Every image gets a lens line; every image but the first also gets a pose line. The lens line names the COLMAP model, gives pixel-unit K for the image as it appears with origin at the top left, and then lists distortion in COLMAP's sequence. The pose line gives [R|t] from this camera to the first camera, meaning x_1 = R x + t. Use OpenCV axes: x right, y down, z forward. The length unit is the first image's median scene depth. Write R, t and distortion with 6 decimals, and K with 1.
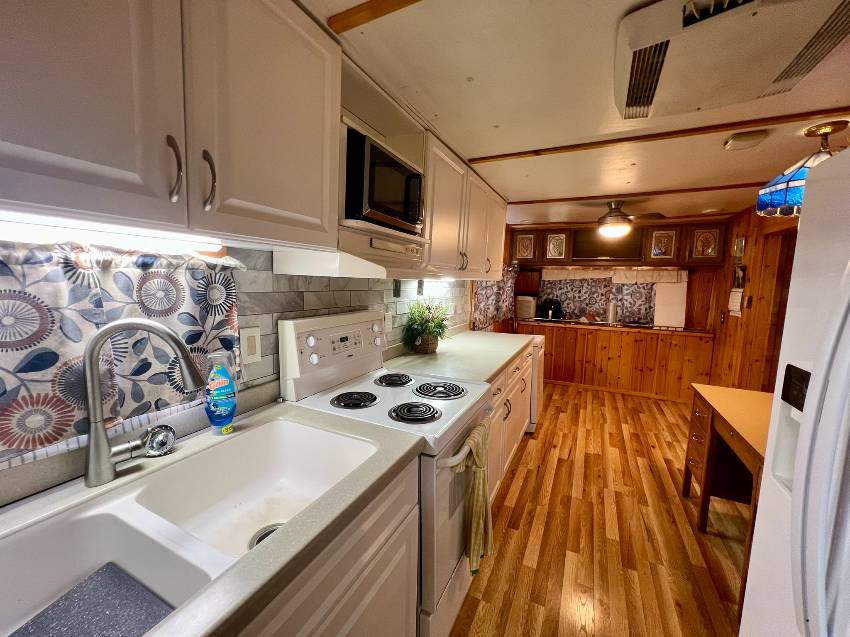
lens RADIAL K [[344.7, 0, 425.0], [0, 344.7, 318.5], [0, 0, 1]] dist [-0.000552, 0.000111]
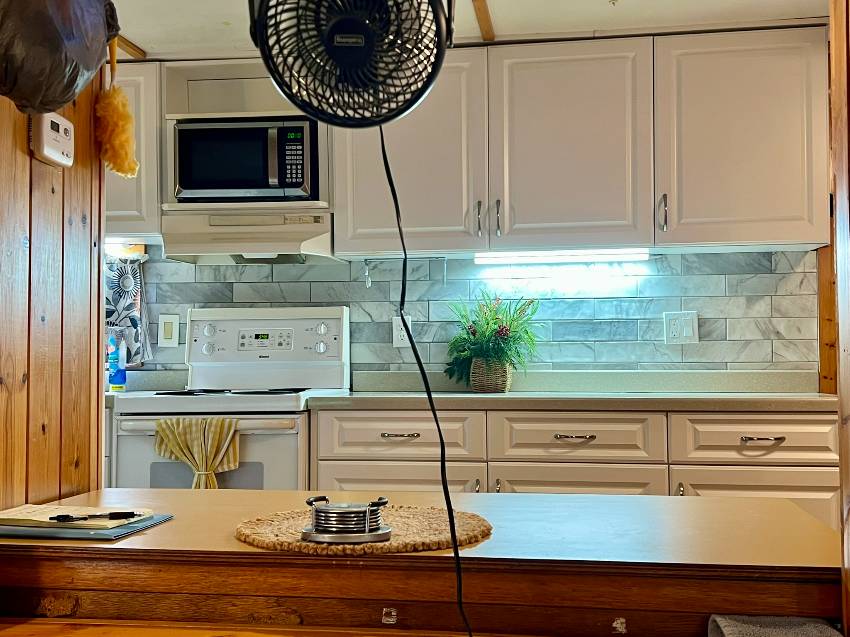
lens RADIAL K [[1013.3, 0, 425.0], [0, 1013.3, 354.1], [0, 0, 1]] dist [0.069674, -0.014155]
pose [[0.306797, -0.031667, -0.951248, 1.151023], [-0.094231, 0.993525, -0.063465, 0.114334], [0.947099, 0.109108, 0.301826, 0.325271]]
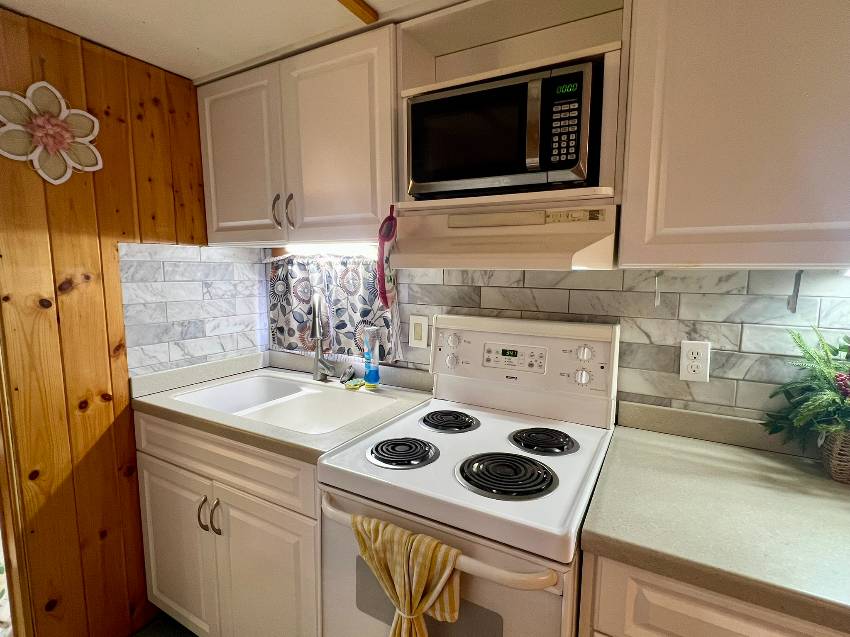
lens RADIAL K [[425.2, 0, 420.3], [0, 425.2, 323.0], [0, 0, 1]] dist [-0.012702, 0.000383]
pose [[-0.075530, 0.099784, -0.992138, 0.344660], [-0.120962, 0.986715, 0.108447, -0.040015], [0.989779, 0.128202, -0.062456, 0.440961]]
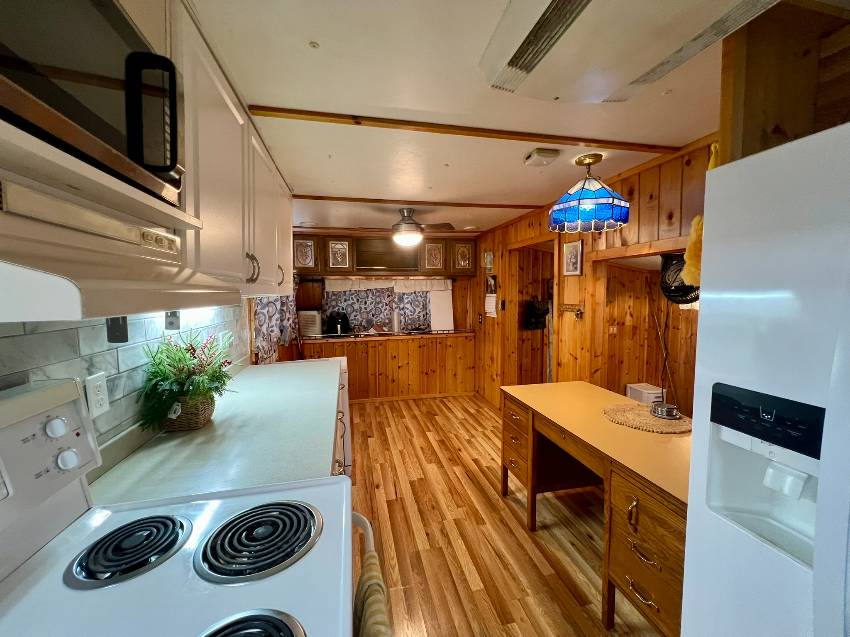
lens RADIAL K [[343.2, 0, 424.5], [0, 343.2, 317.2], [0, 0, 1]] dist [-0.000474, 0.000032]
pose [[0.781487, -0.076761, 0.619182, -0.026654], [0.096801, 0.995303, 0.001214, -0.035102], [-0.616367, 0.058988, 0.785247, 0.236651]]
